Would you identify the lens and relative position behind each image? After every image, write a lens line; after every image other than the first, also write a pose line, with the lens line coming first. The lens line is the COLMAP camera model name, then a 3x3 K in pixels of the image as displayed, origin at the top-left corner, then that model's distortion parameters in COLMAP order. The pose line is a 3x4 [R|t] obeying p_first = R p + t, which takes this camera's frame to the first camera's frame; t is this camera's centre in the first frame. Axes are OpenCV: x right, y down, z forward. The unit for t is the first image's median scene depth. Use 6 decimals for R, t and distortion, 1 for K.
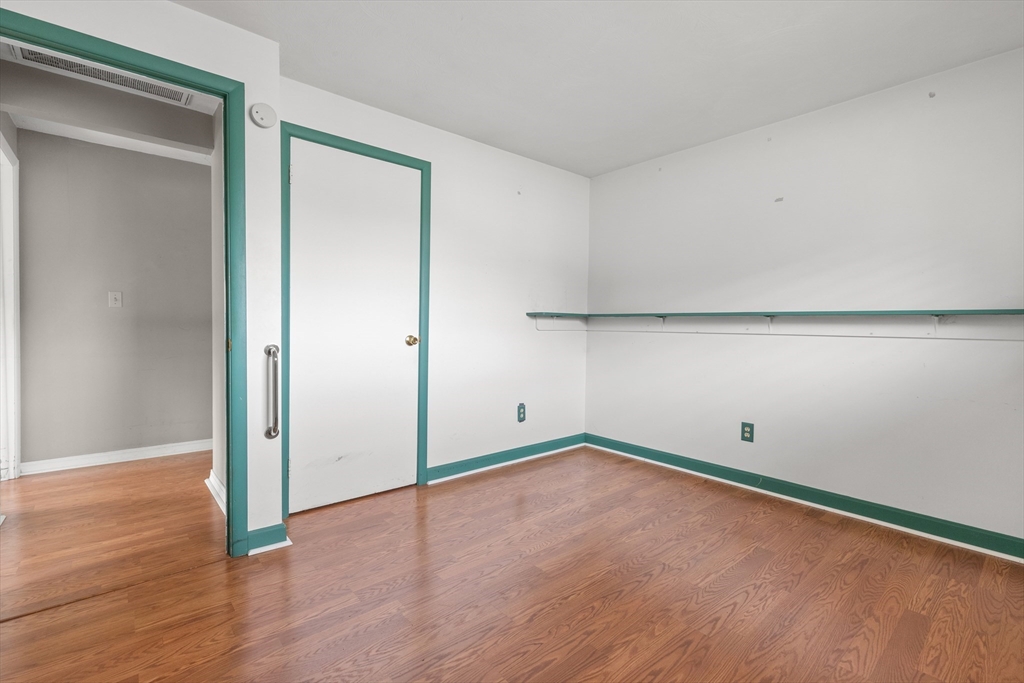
lens RADIAL K [[460.3, 0, 515.3], [0, 460.3, 325.3], [0, 0, 1]] dist [0.004288, 0.000324]
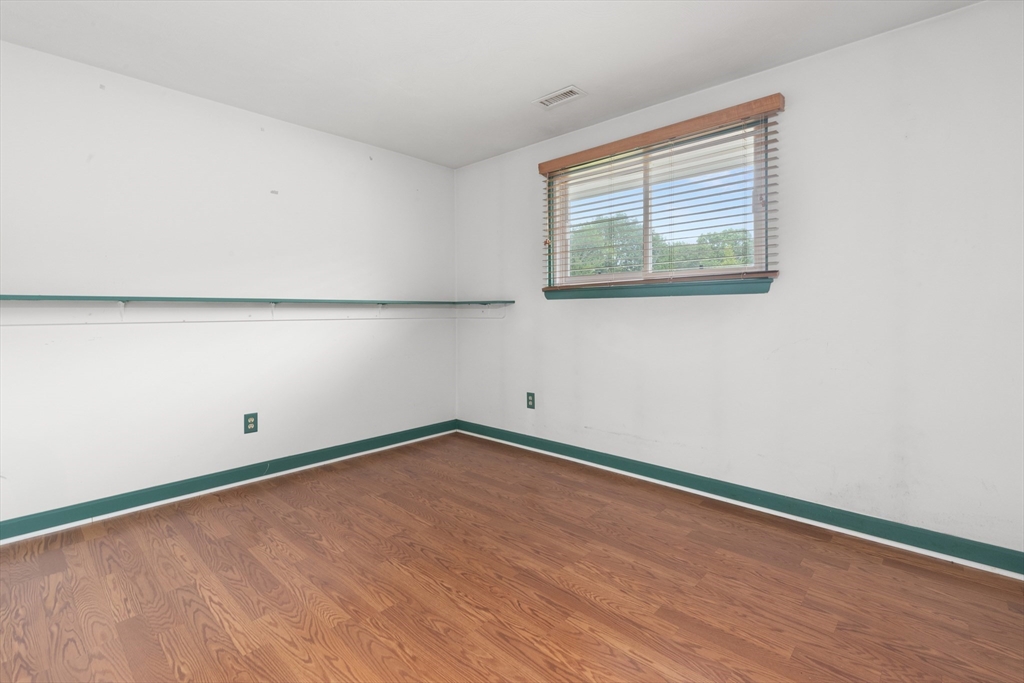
lens RADIAL K [[468.7, 0, 513.9], [0, 468.7, 299.9], [0, 0, 1]] dist [0.000211, -0.000268]
pose [[-0.111943, 0.014107, 0.993615, -0.651365], [0.006862, 0.999886, -0.013422, -0.009849], [-0.993691, 0.005316, -0.112027, 0.690608]]
